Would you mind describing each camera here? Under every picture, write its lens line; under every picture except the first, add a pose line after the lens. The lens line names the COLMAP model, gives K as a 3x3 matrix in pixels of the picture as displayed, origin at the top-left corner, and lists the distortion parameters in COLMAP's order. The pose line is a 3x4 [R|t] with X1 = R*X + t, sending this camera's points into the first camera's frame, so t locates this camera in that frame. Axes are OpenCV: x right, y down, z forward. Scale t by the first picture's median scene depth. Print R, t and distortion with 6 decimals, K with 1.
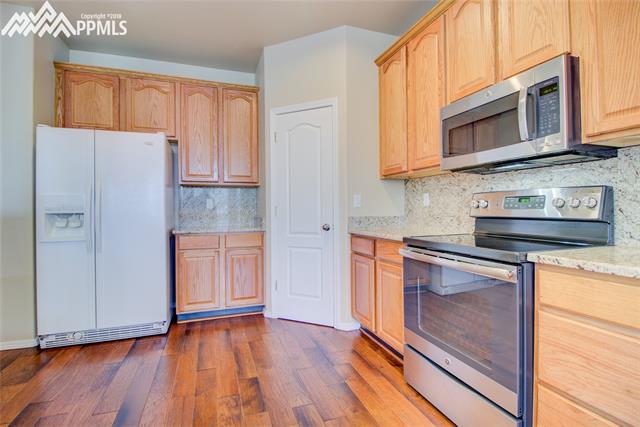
lens RADIAL K [[307.3, 0, 318.7], [0, 307.3, 206.8], [0, 0, 1]] dist [-0.000089, -0.000686]
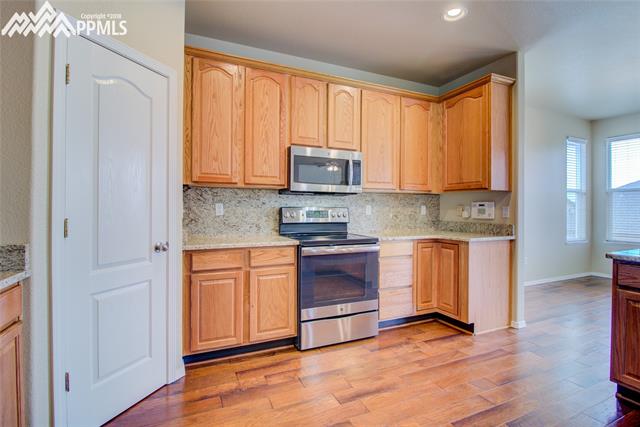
lens RADIAL K [[307.3, 0, 318.7], [0, 307.3, 206.8], [0, 0, 1]] dist [-0.000089, -0.000686]
pose [[-0.077847, 0.011292, 0.996901, -0.782806], [-0.015265, 0.999805, -0.012517, -0.025257], [-0.996848, -0.016192, -0.077660, 0.778155]]
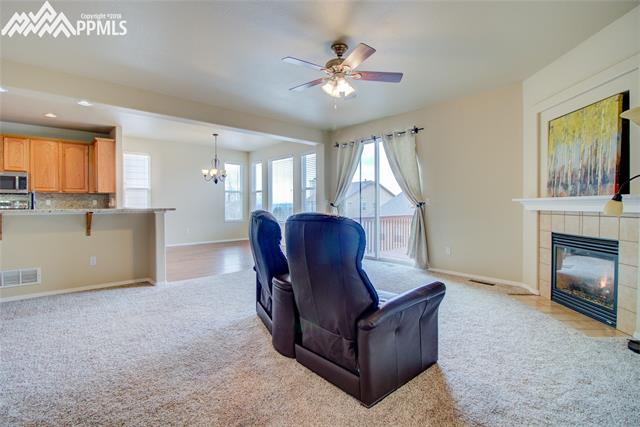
lens RADIAL K [[307.3, 0, 318.7], [0, 307.3, 206.8], [0, 0, 1]] dist [-0.000089, -0.000686]
pose [[-0.374205, 0.001260, 0.927345, -2.823340], [-0.008033, 0.999957, -0.004600, 0.002689], [-0.927311, -0.009171, -0.374178, -0.832537]]
